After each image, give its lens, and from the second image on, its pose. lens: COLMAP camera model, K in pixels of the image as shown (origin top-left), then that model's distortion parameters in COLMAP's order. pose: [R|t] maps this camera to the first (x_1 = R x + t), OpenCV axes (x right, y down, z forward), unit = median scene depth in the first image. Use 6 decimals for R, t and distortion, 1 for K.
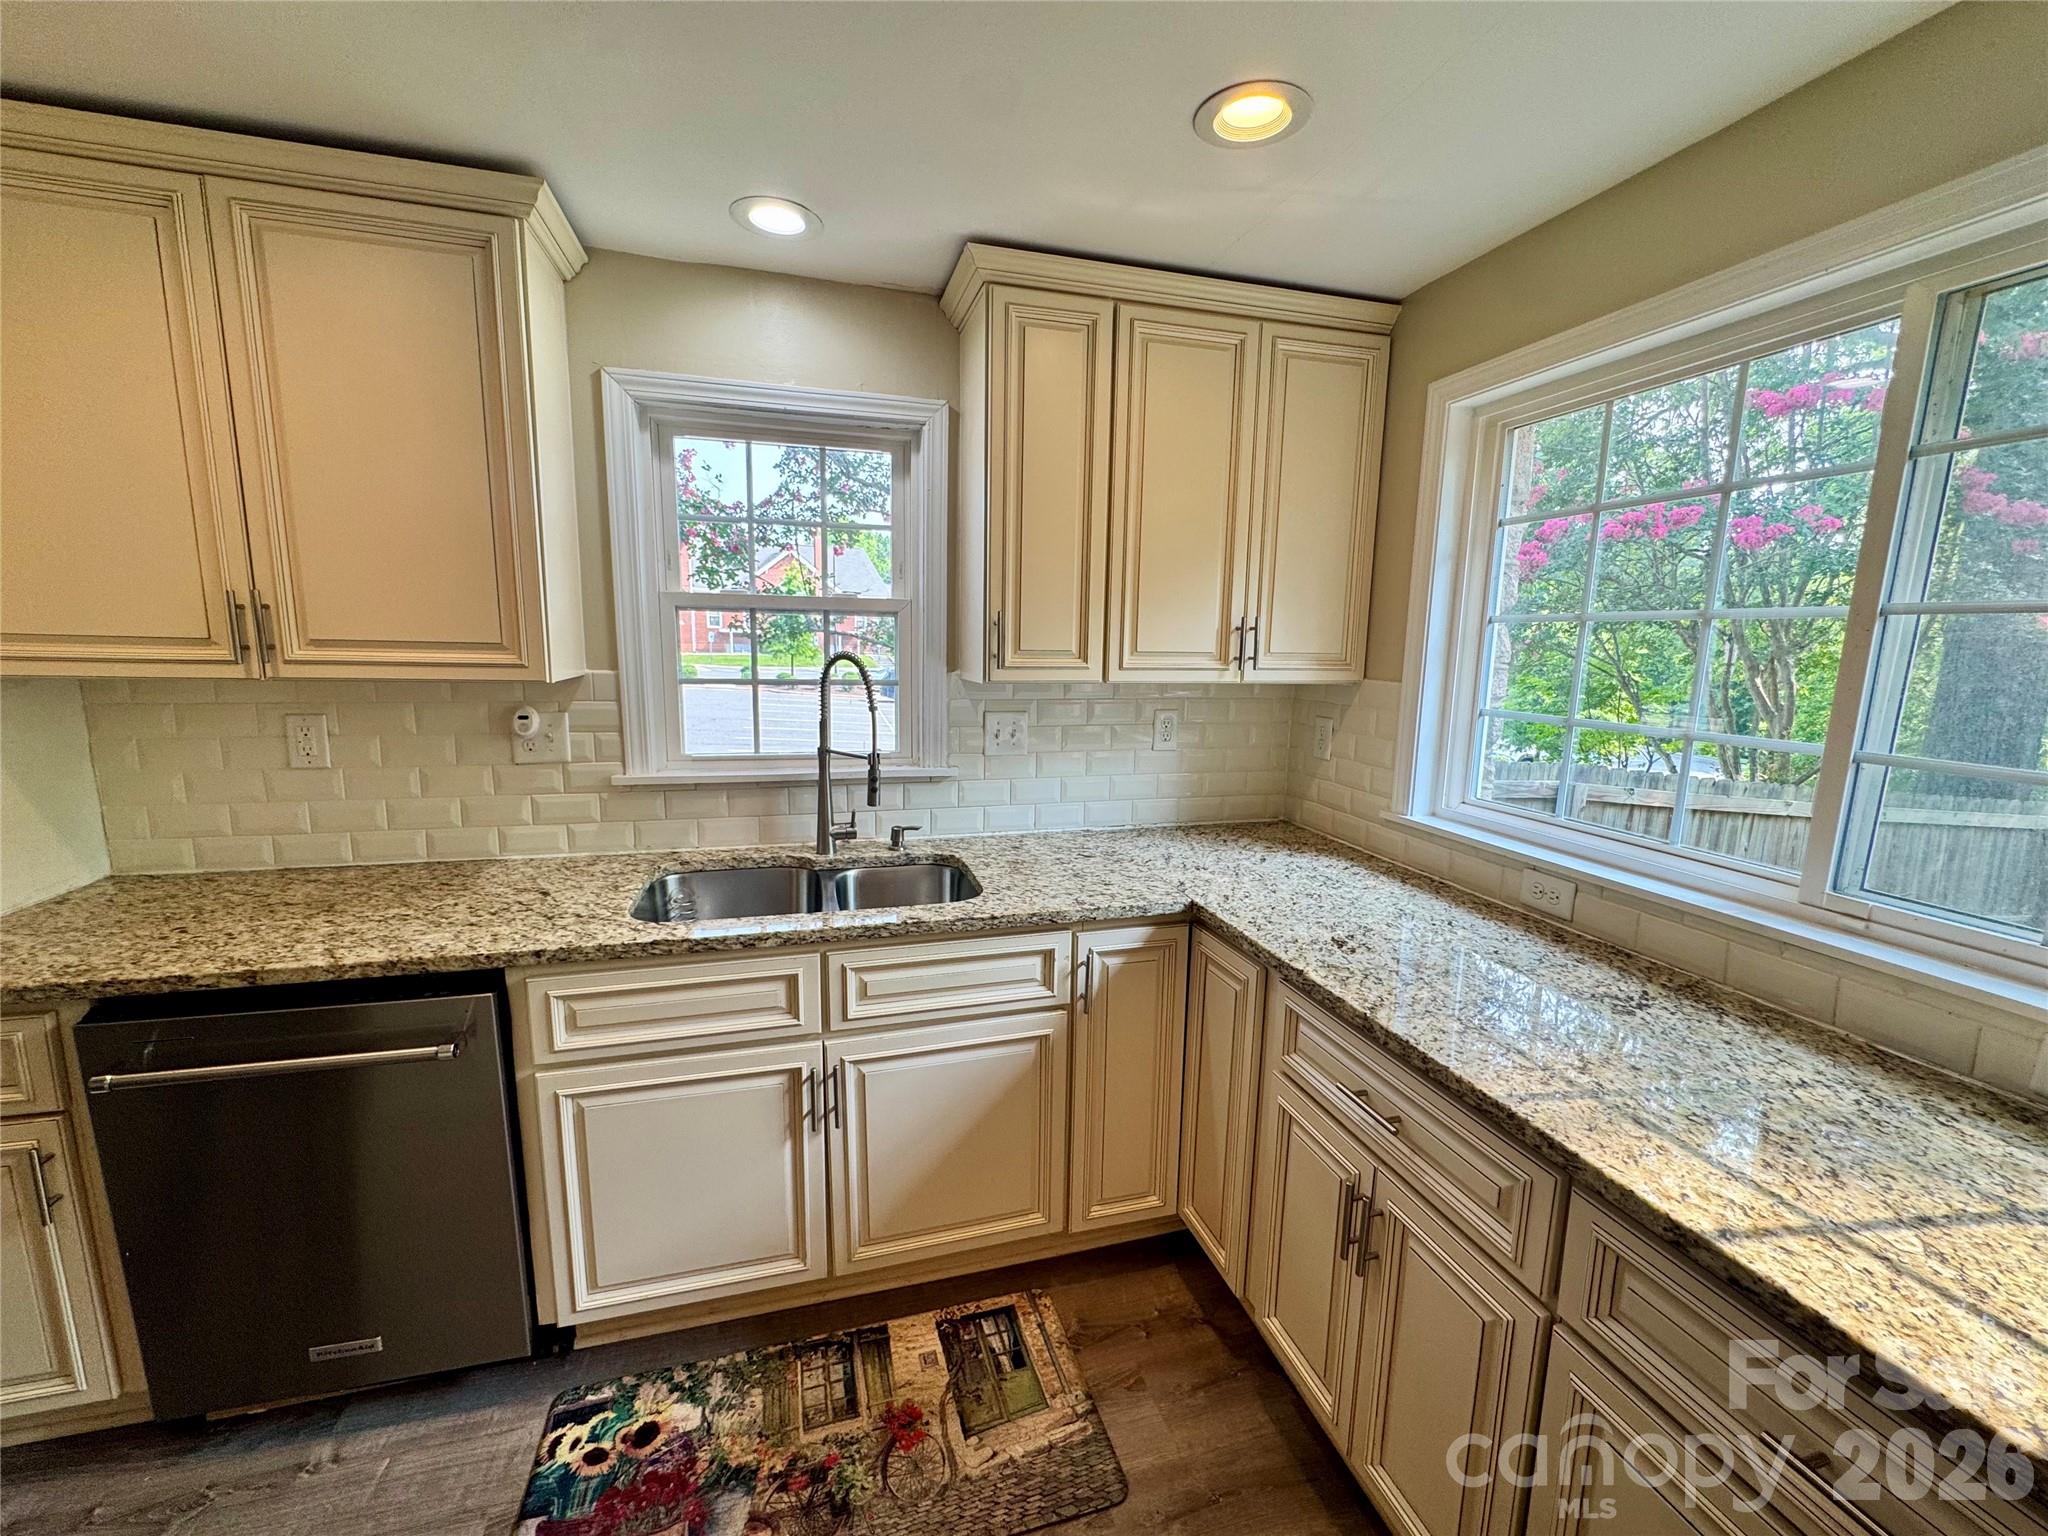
lens RADIAL K [[820.3, 0, 1022.9], [0, 820.3, 769.6], [0, 0, 1]] dist [-0.002895, 0.000122]
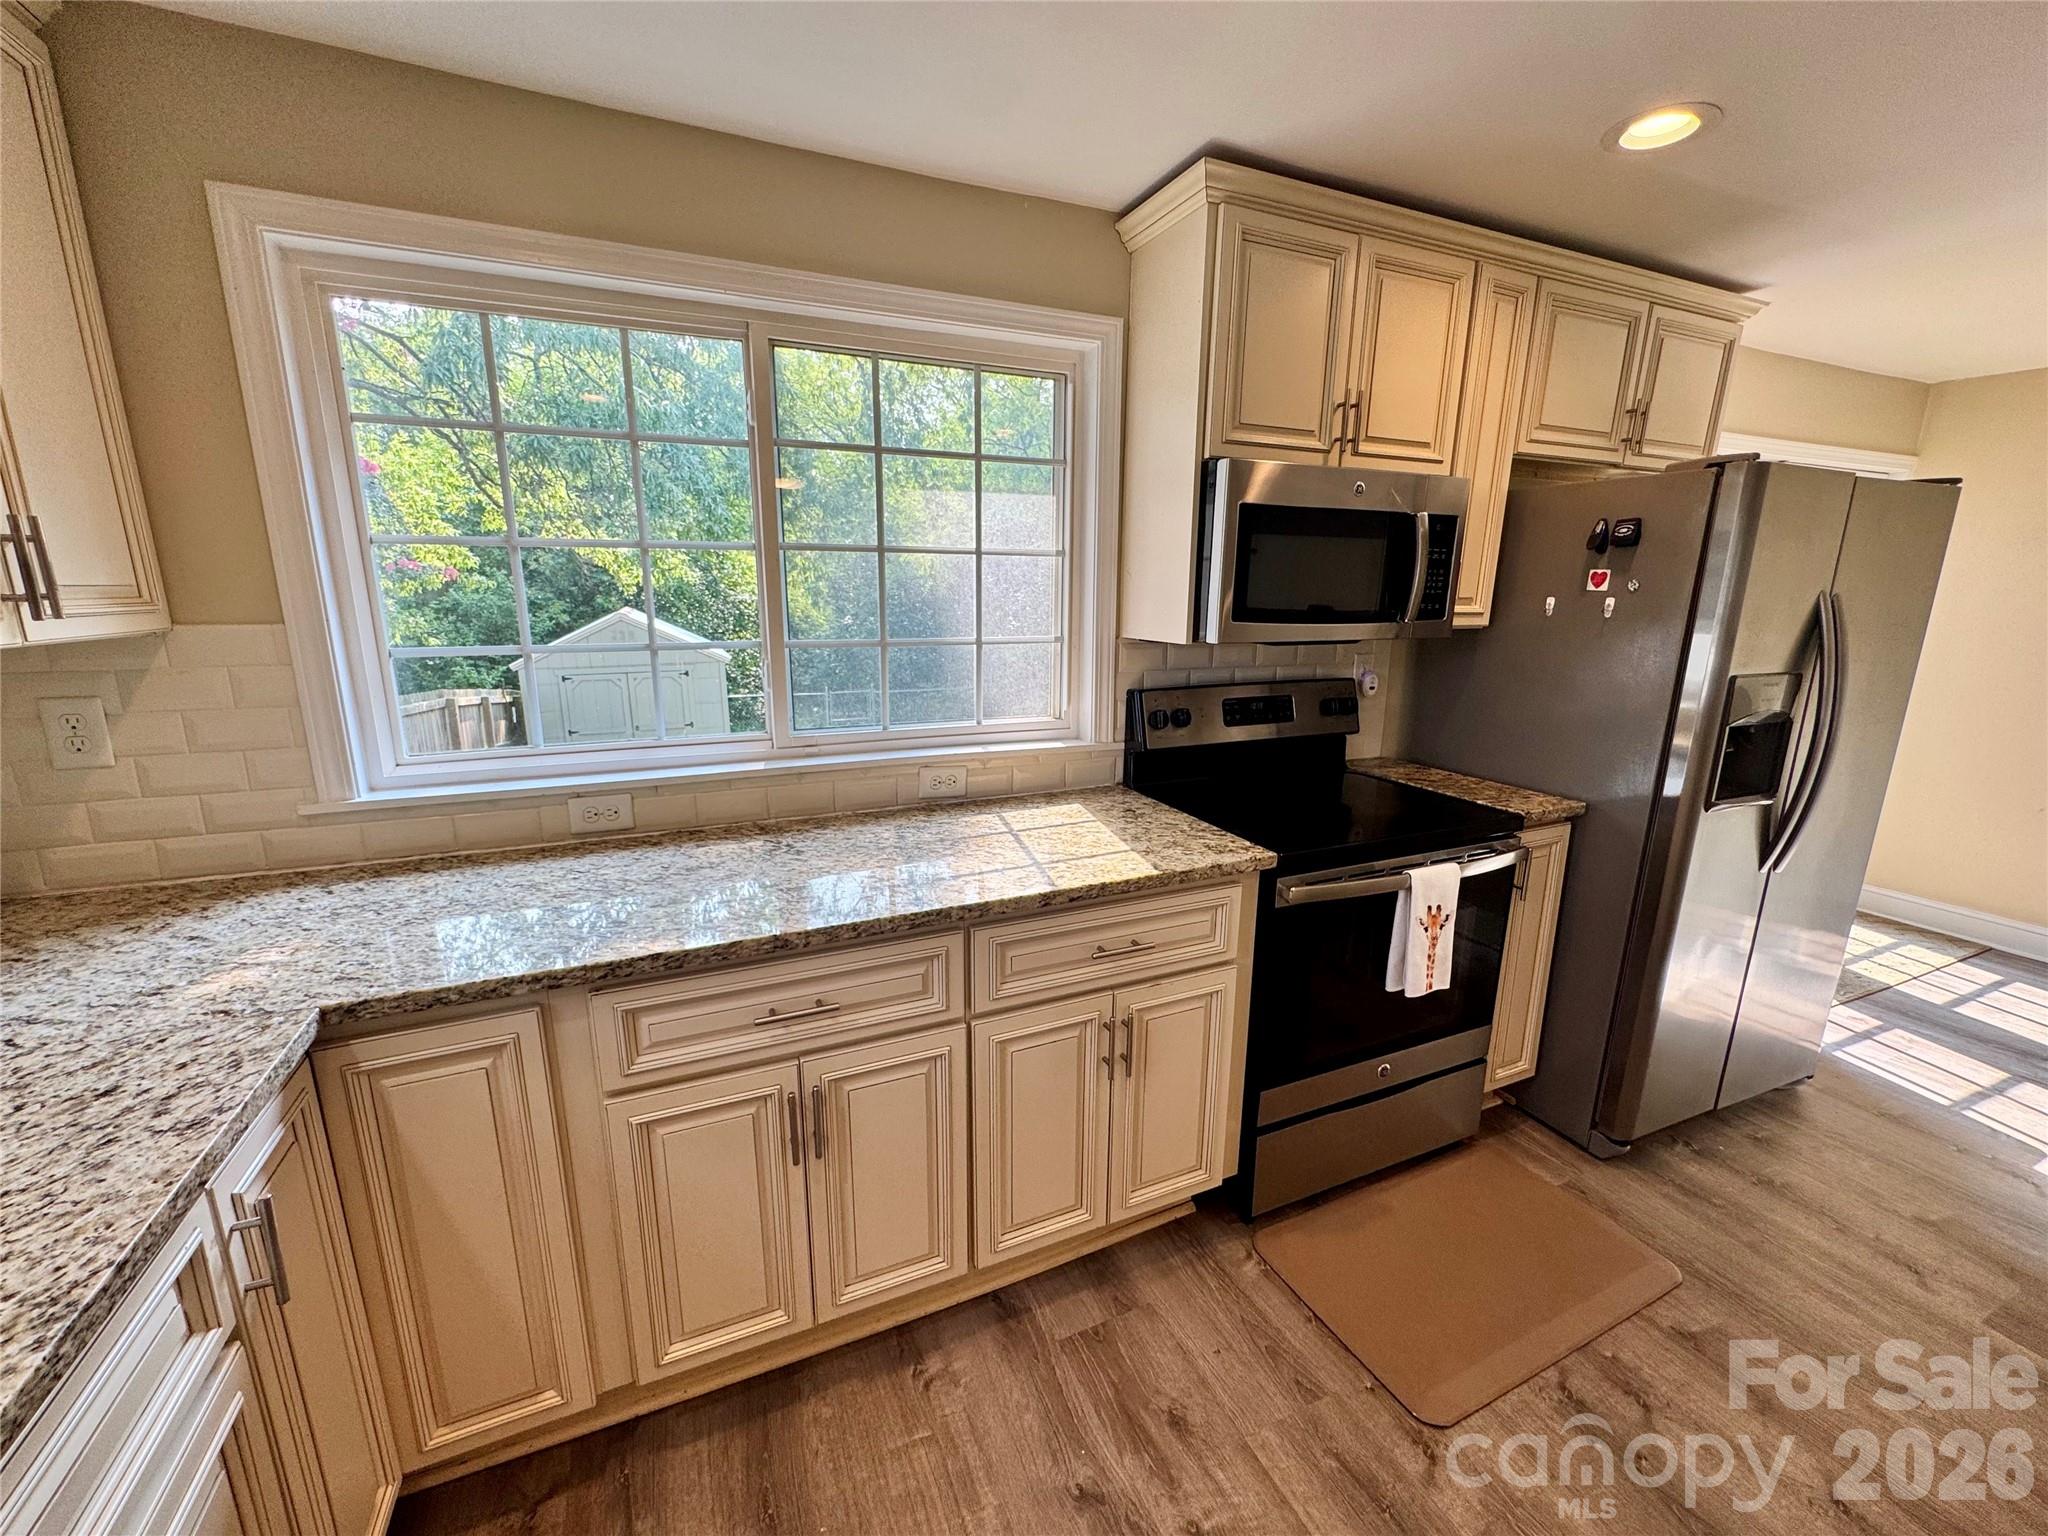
lens RADIAL K [[820.3, 0, 1022.4], [0, 820.3, 768.9], [0, 0, 1]] dist [-0.002895, 0.000122]
pose [[-0.141854, -0.229795, 0.962846, -0.429556], [0.152244, 0.956044, 0.250602, -0.082946], [-0.978110, 0.182137, -0.100633, 0.583588]]
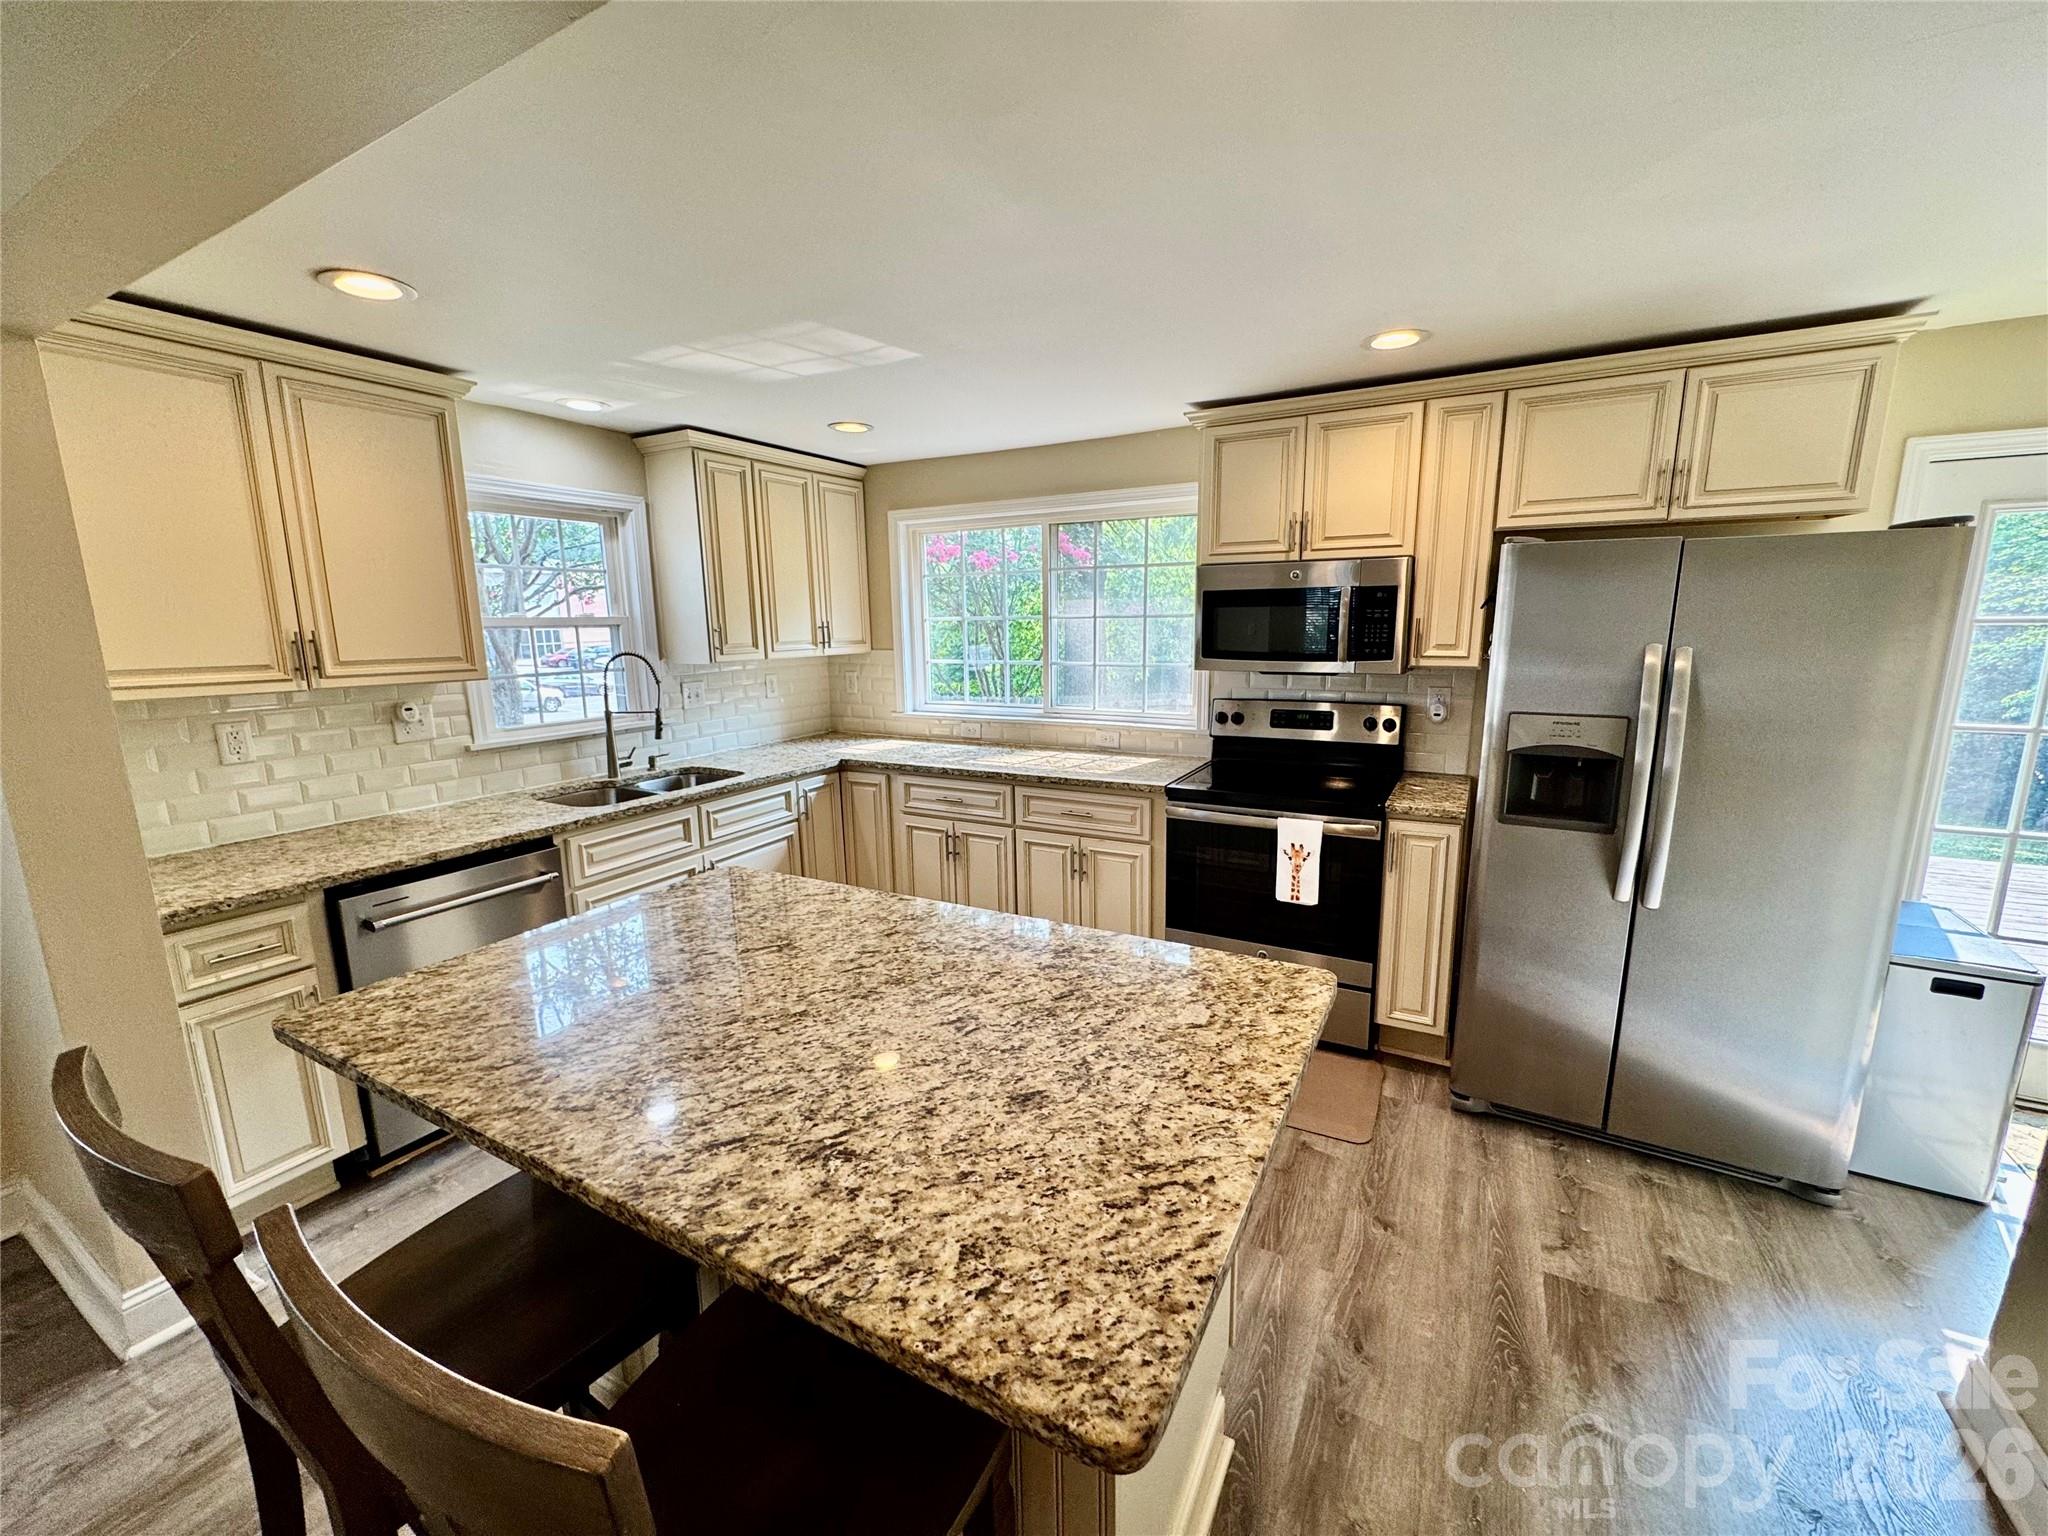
lens RADIAL K [[820.3, 0, 1022.3], [0, 820.3, 768.7], [0, 0, 1]] dist [-0.002895, 0.000122]
pose [[0.703246, -0.158236, 0.693114, -1.016144], [0.141620, 0.986557, 0.081537, 0.086981], [-0.696698, 0.040819, 0.716202, -0.907368]]
